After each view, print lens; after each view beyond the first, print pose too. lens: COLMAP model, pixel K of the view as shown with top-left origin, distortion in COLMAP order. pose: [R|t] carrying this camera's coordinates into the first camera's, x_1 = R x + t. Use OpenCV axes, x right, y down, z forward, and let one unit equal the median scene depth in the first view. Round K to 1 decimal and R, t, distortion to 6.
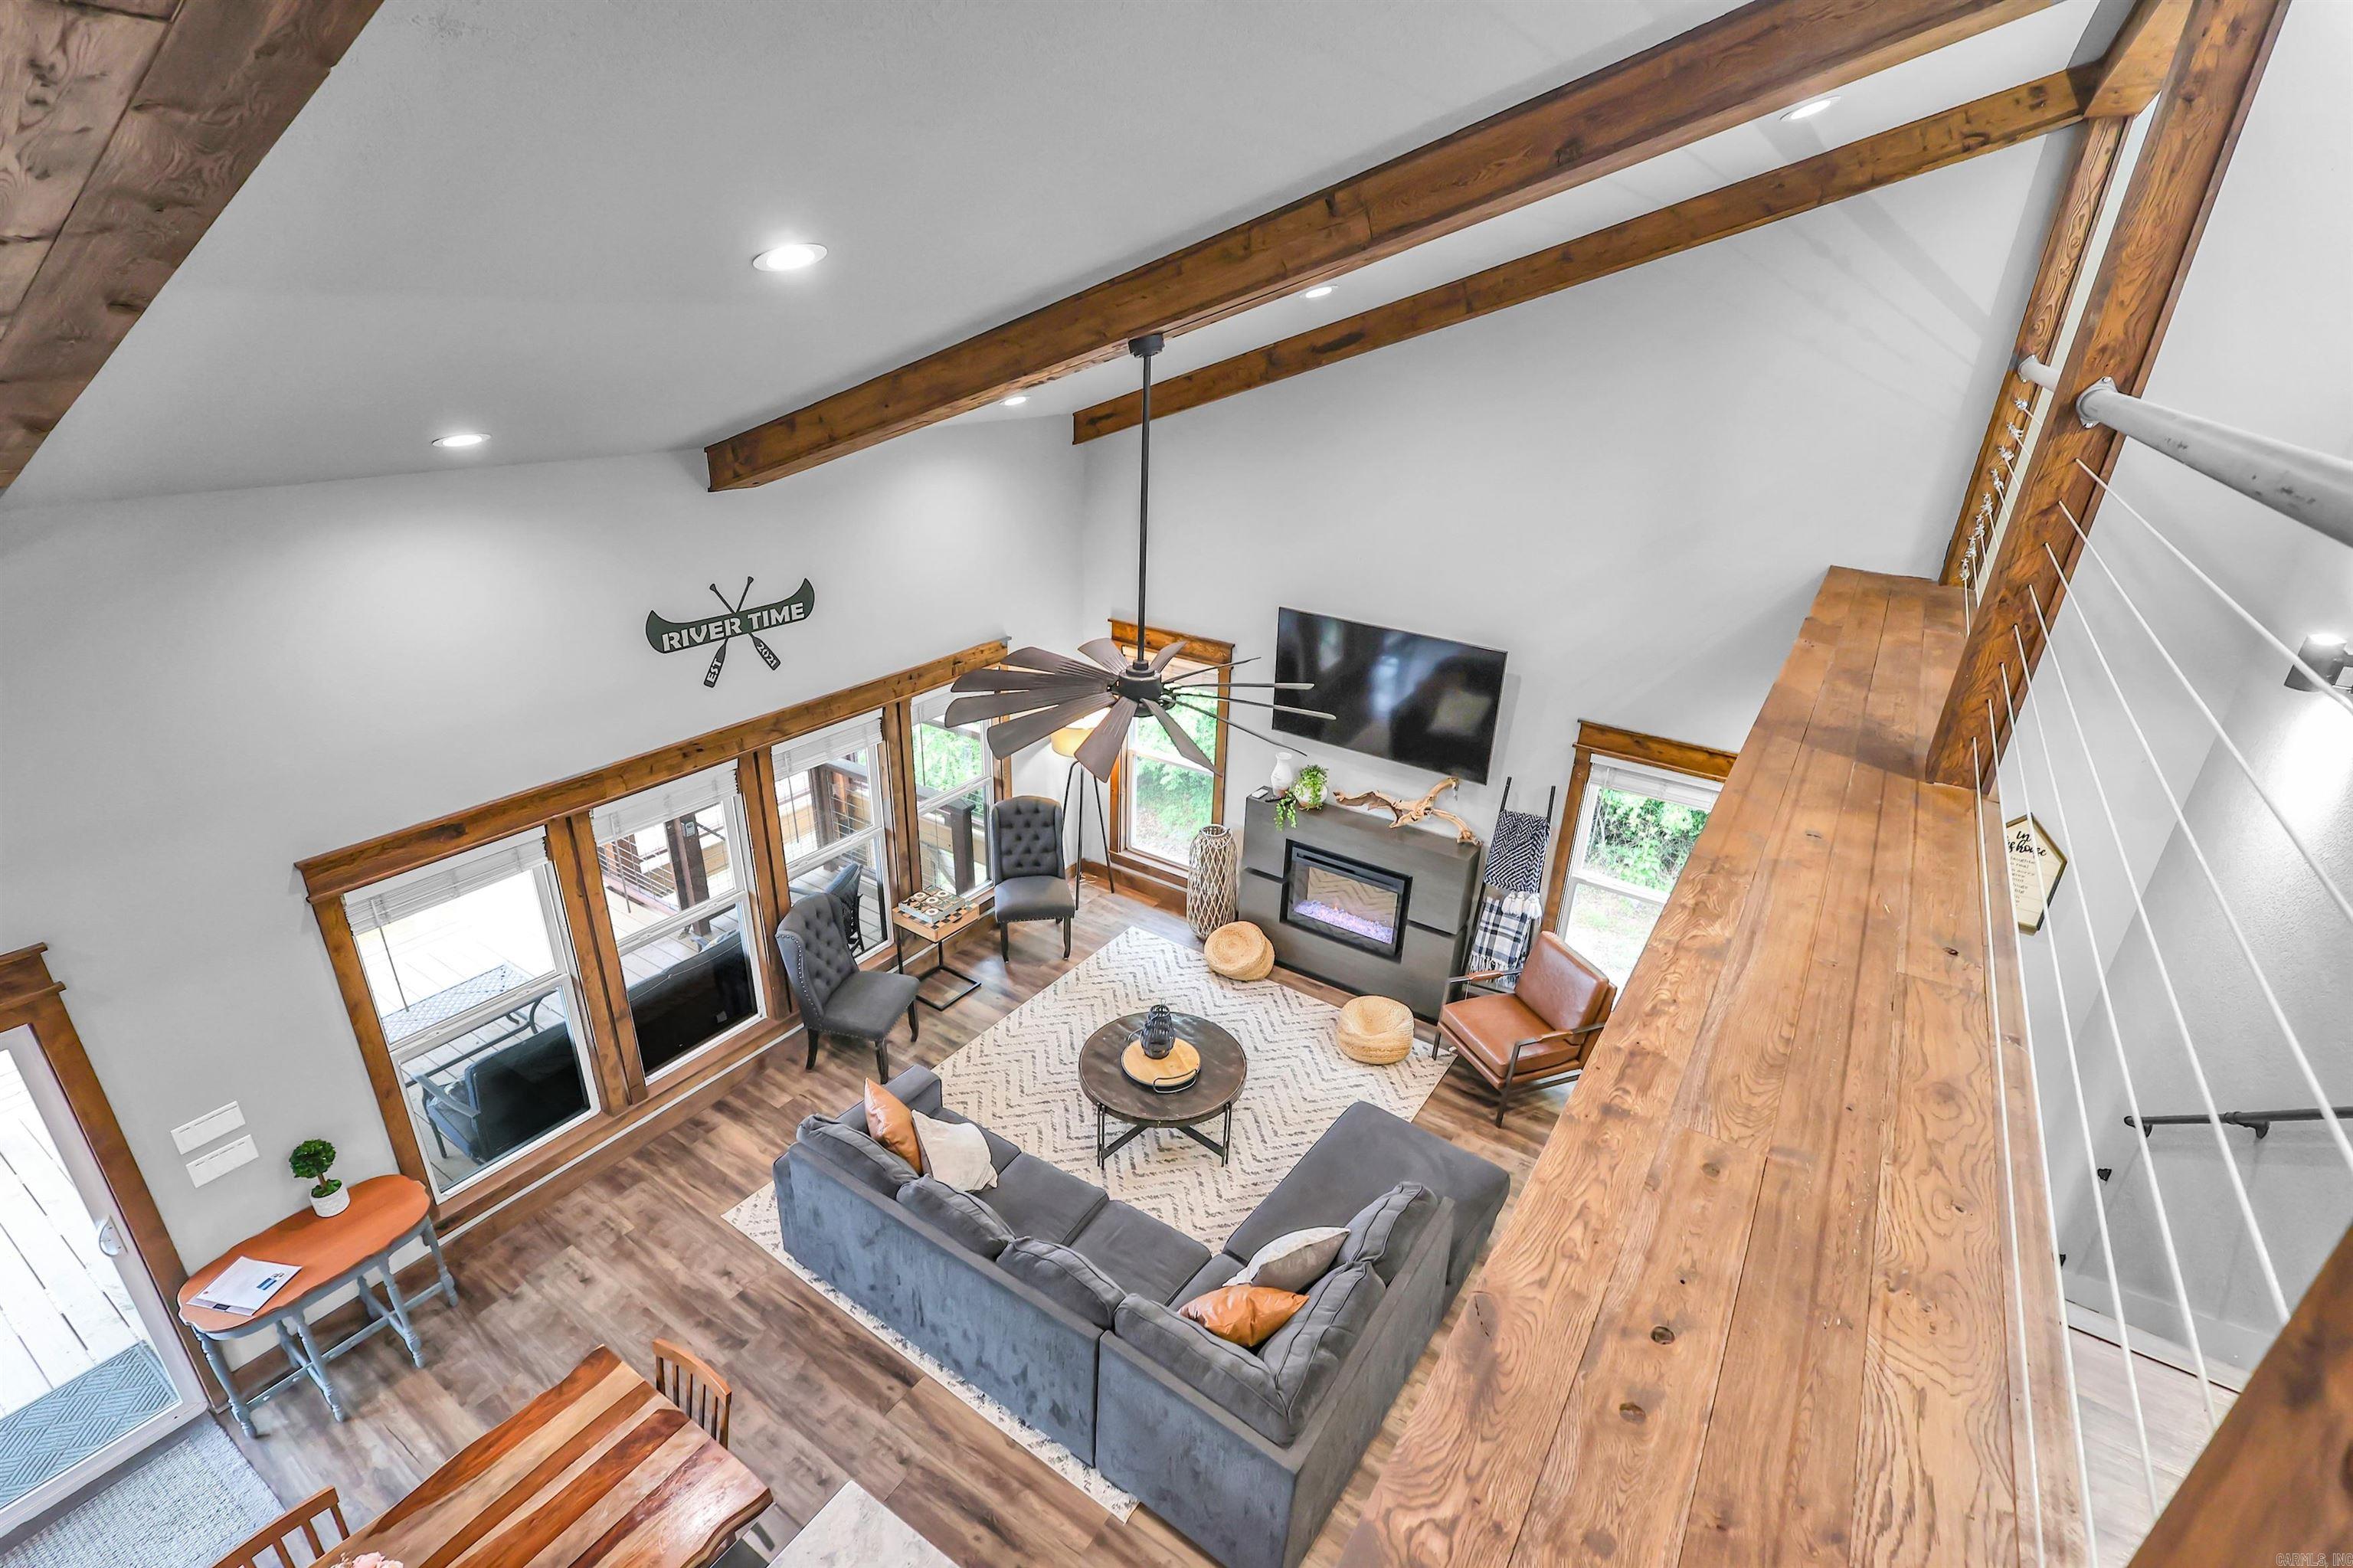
lens RADIAL K [[1072.0, 0, 1182.2], [0, 1072.0, 773.1], [0, 0, 1]] dist [0.001100, 0.000259]
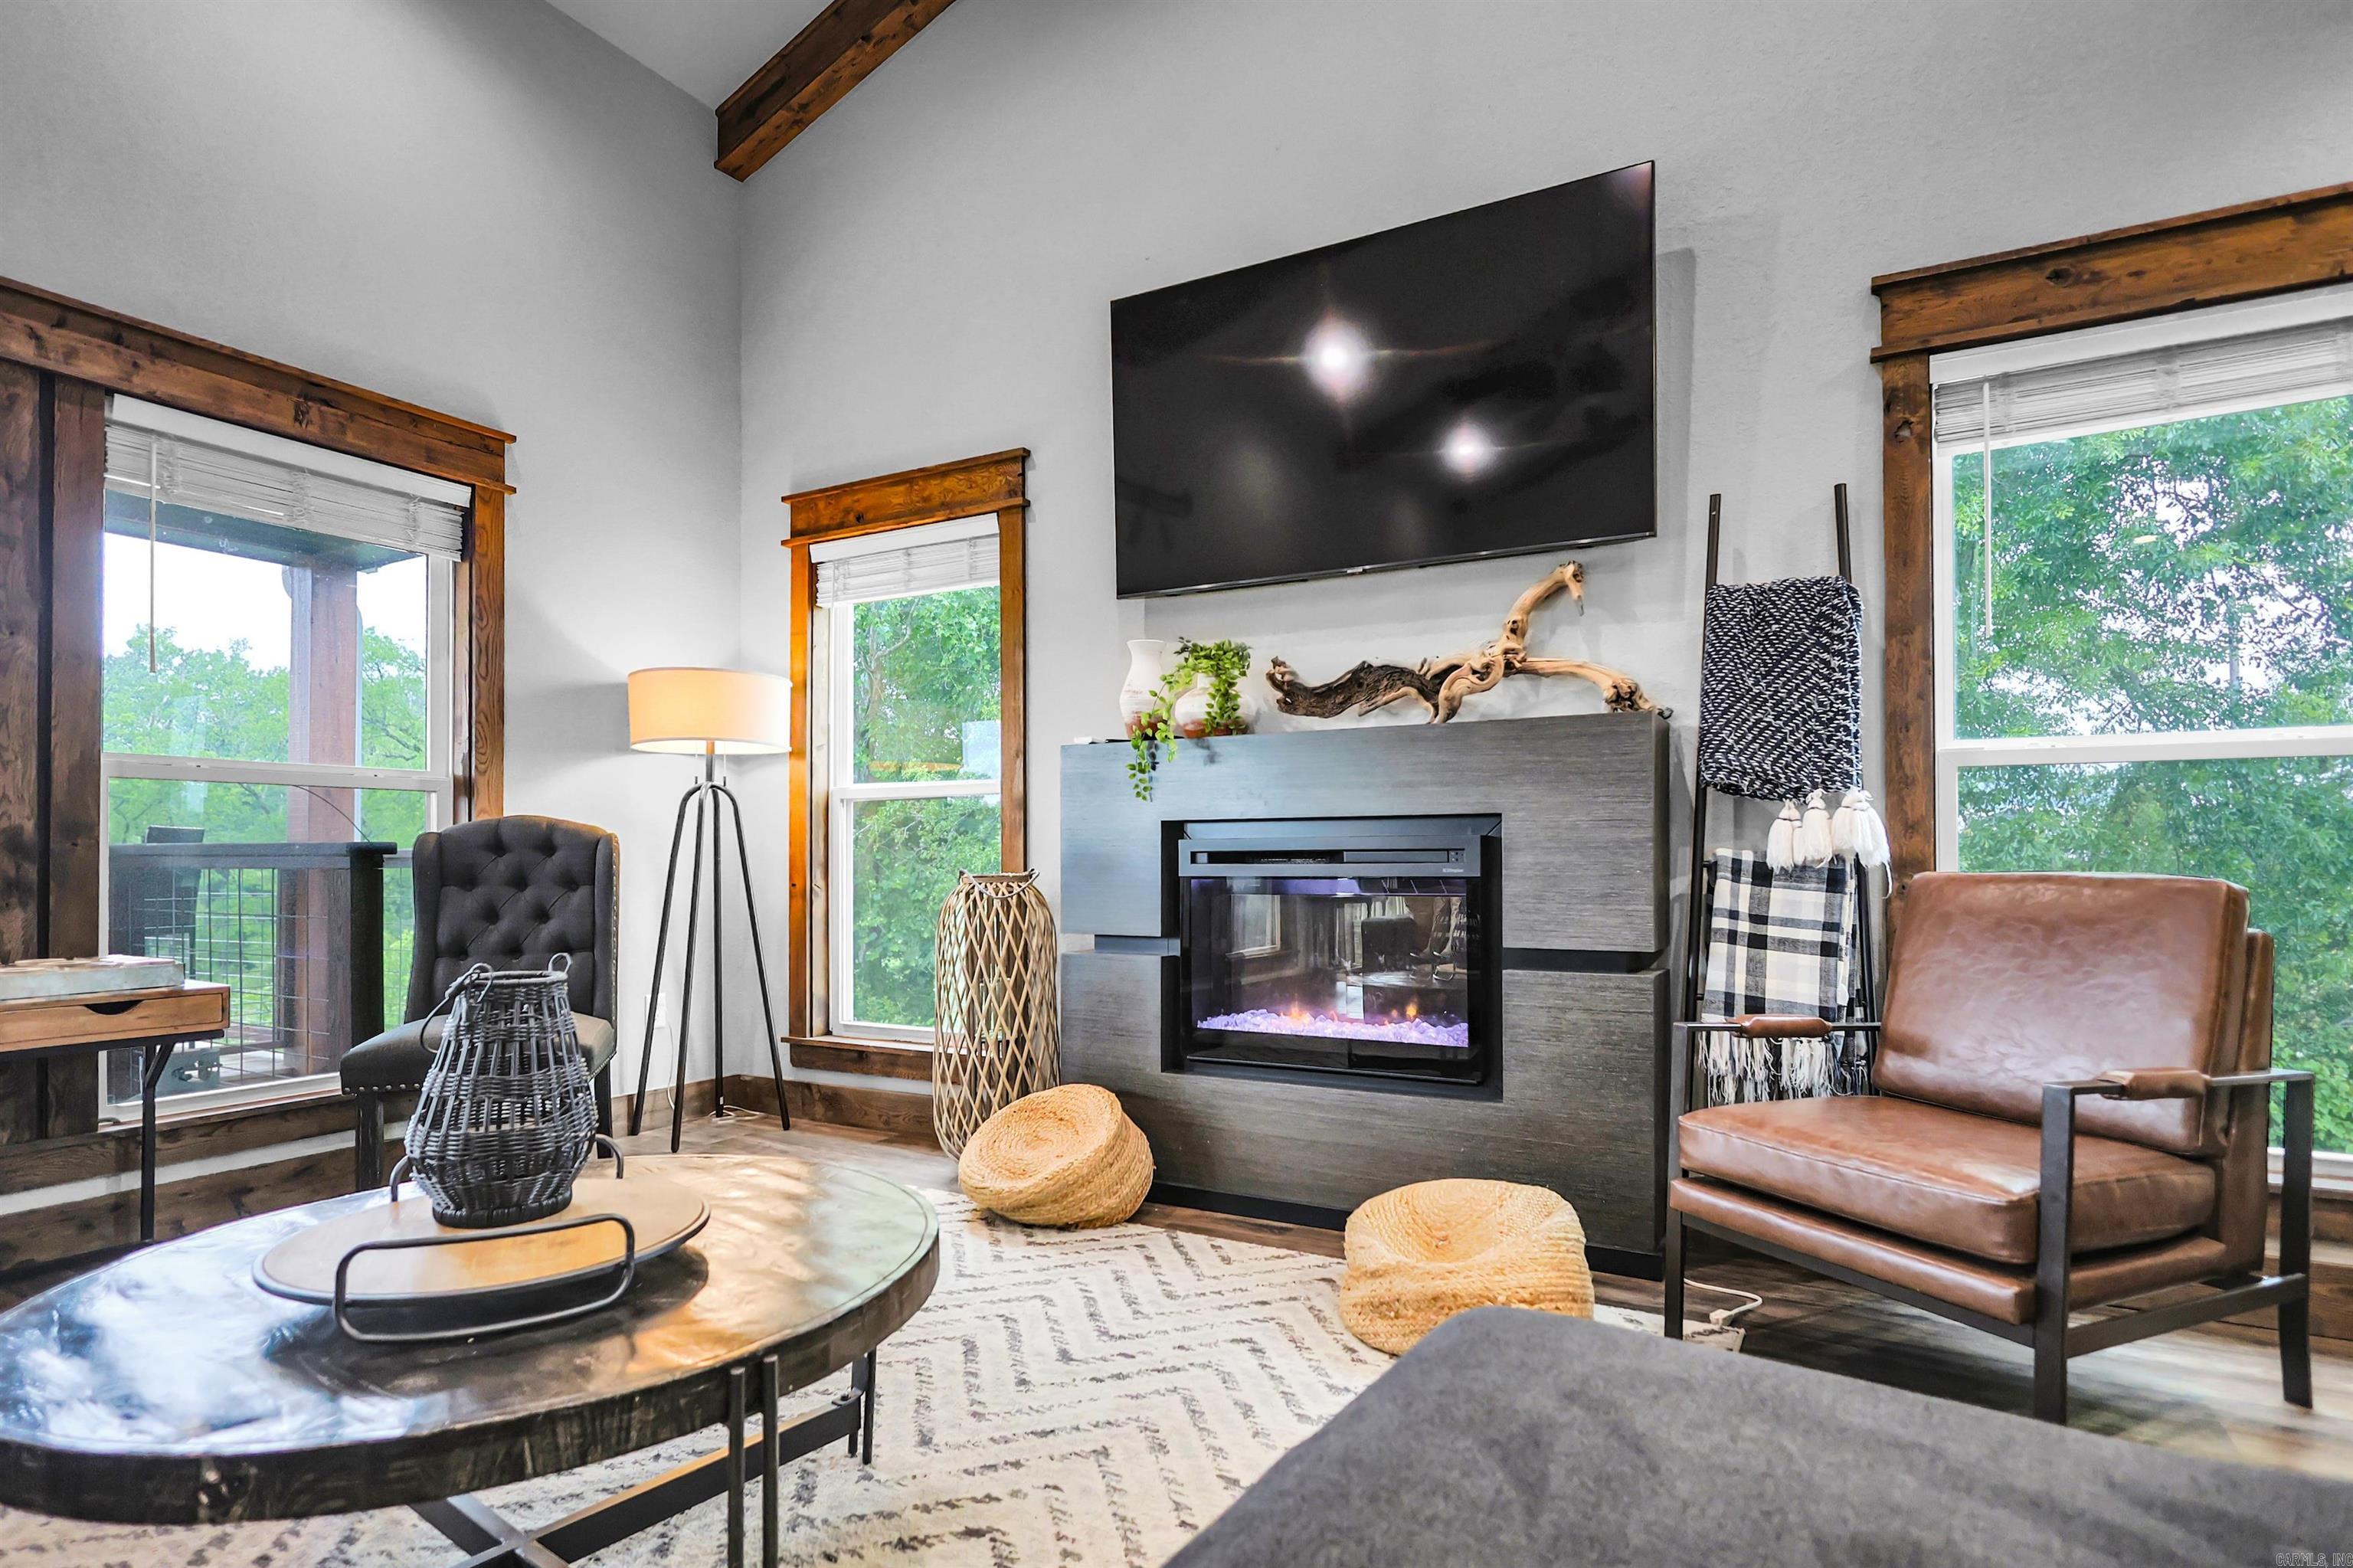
lens RADIAL K [[1168.3, 0, 1233.3], [0, 1168.3, 849.6], [0, 0, 1]] dist [0.000832, -0.000251]
pose [[0.994749, -0.034203, 0.096458, 0.105647], [0.070554, 0.911923, -0.404251, 0.315834], [-0.074135, 0.408934, 0.909548, 0.793798]]
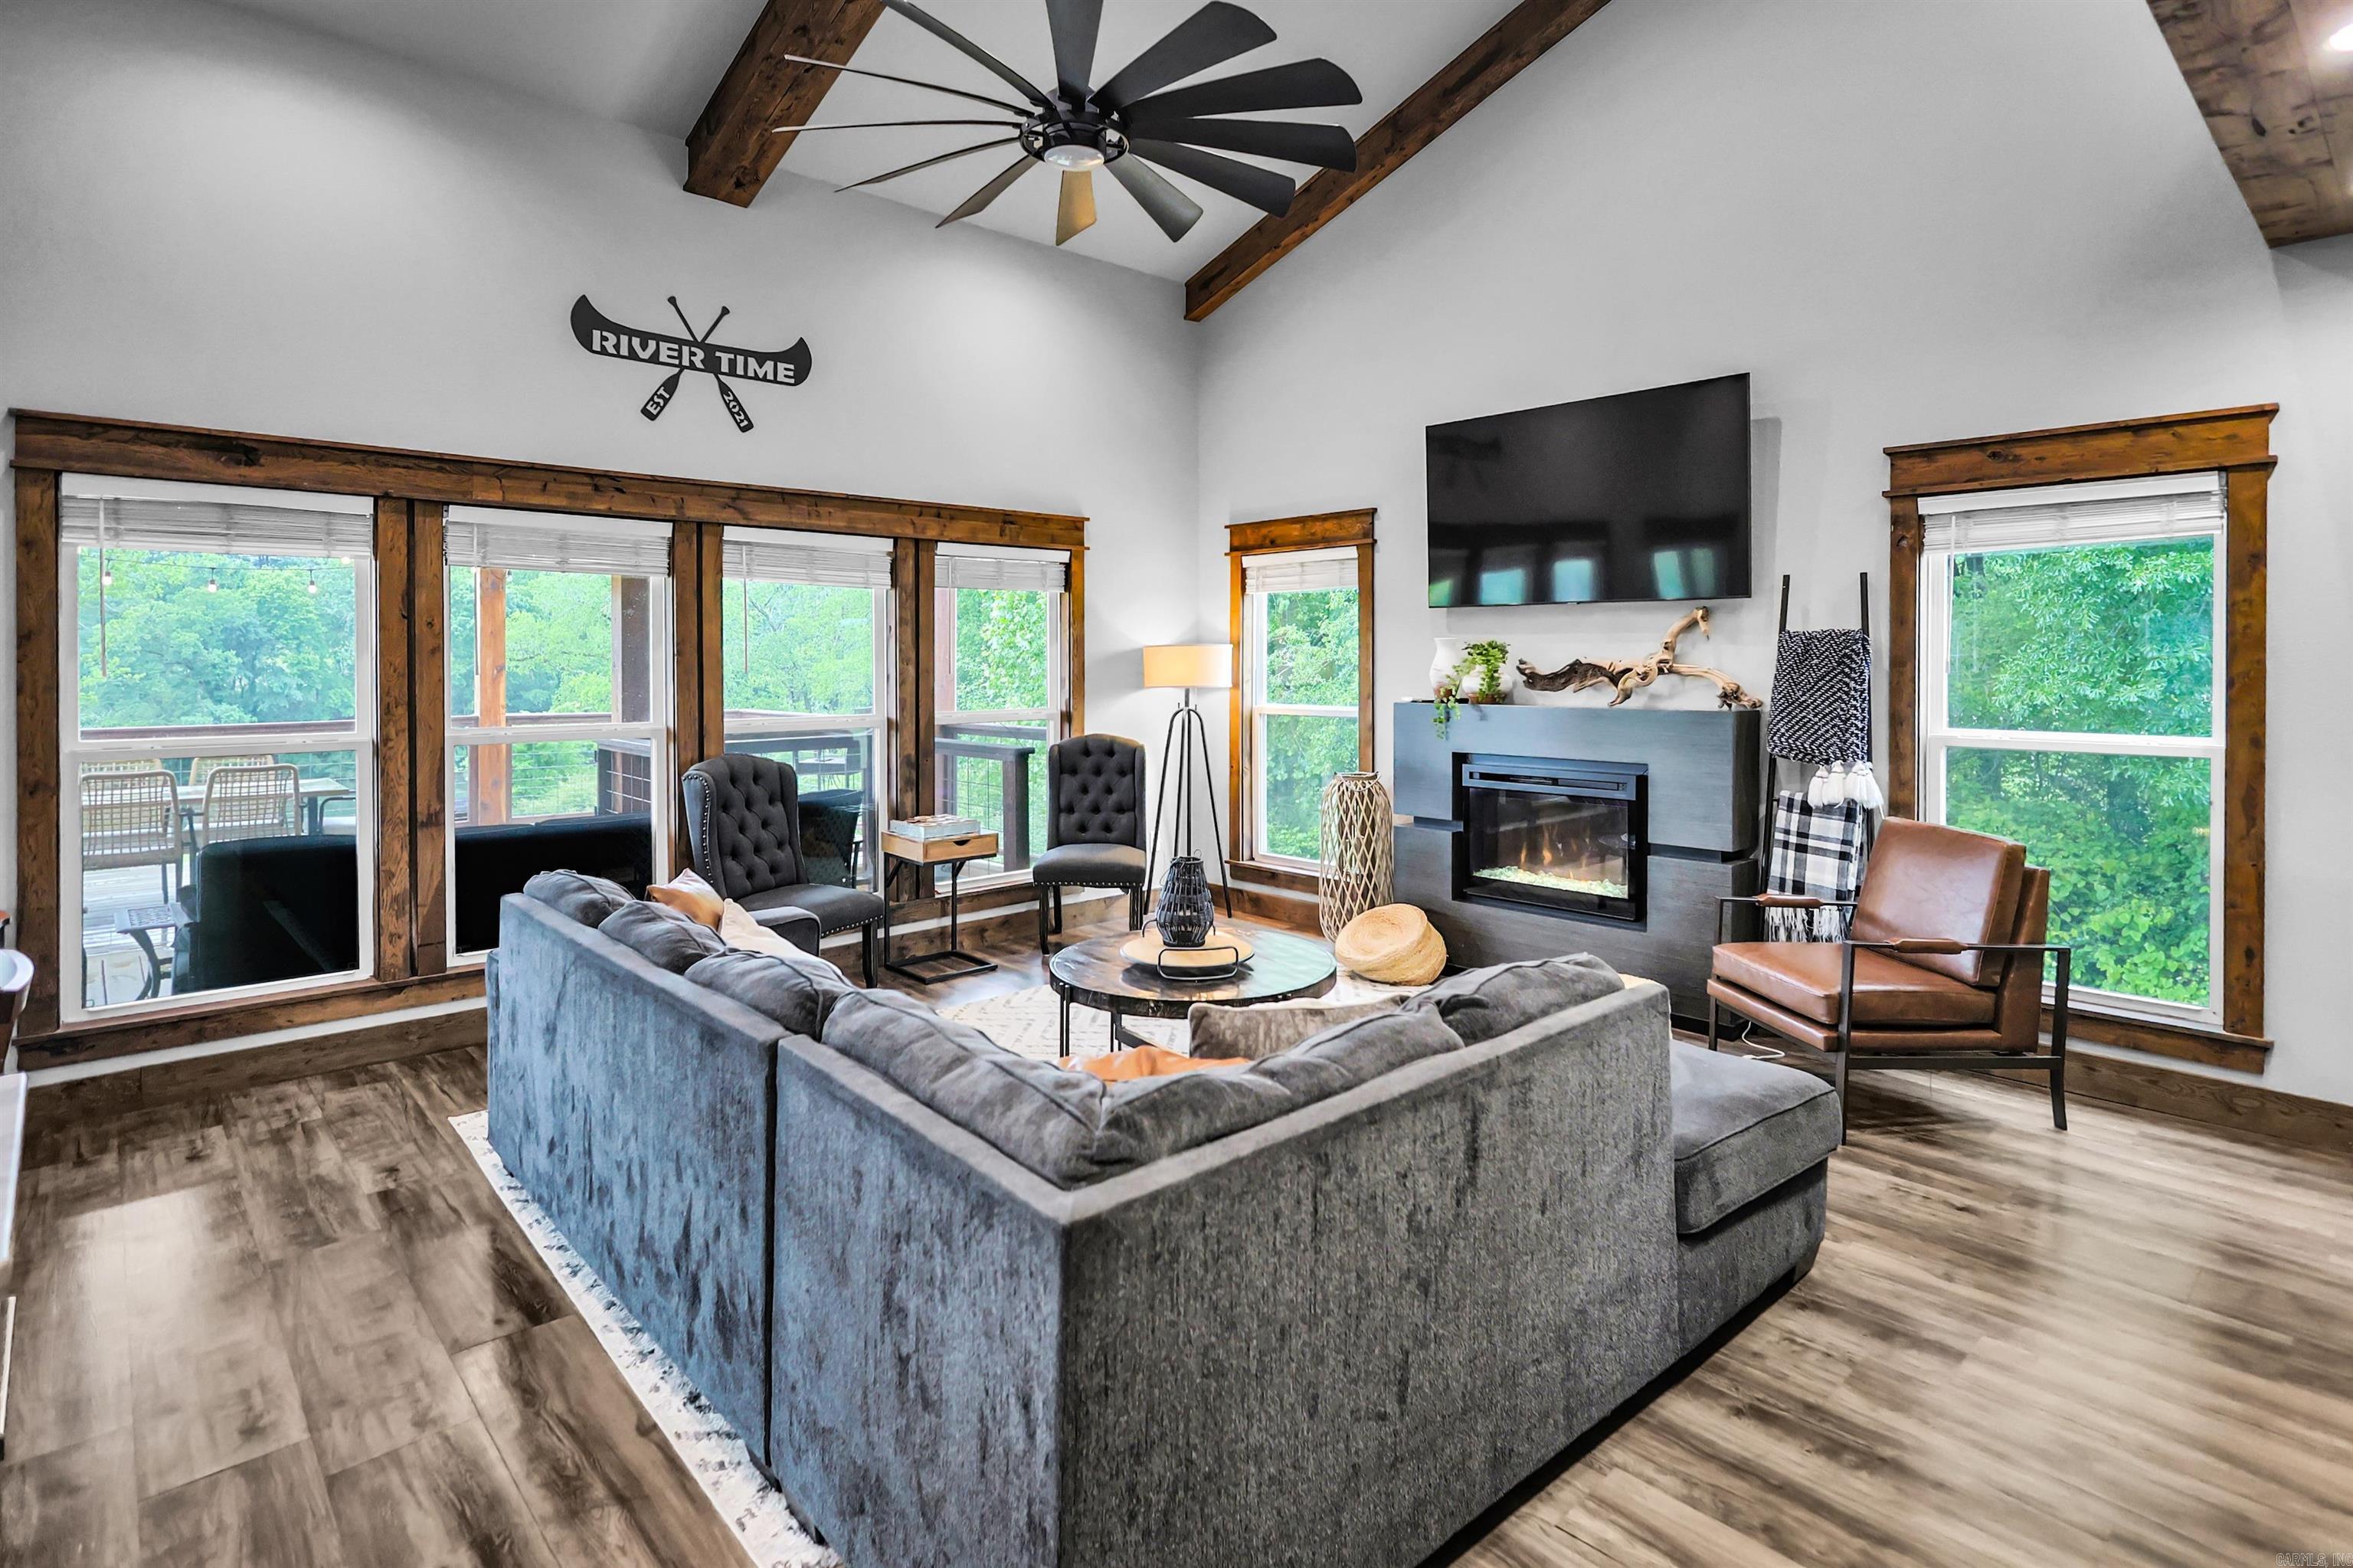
lens RADIAL K [[1184.0, 0, 1193.5], [0, 1184.0, 671.3], [0, 0, 1]] dist [-0.001322, 0.000863]
pose [[0.970061, -0.033157, -0.240586, 0.154738], [-0.064839, 0.919320, -0.388133, 0.399426], [0.234045, 0.392112, 0.889647, 0.377419]]
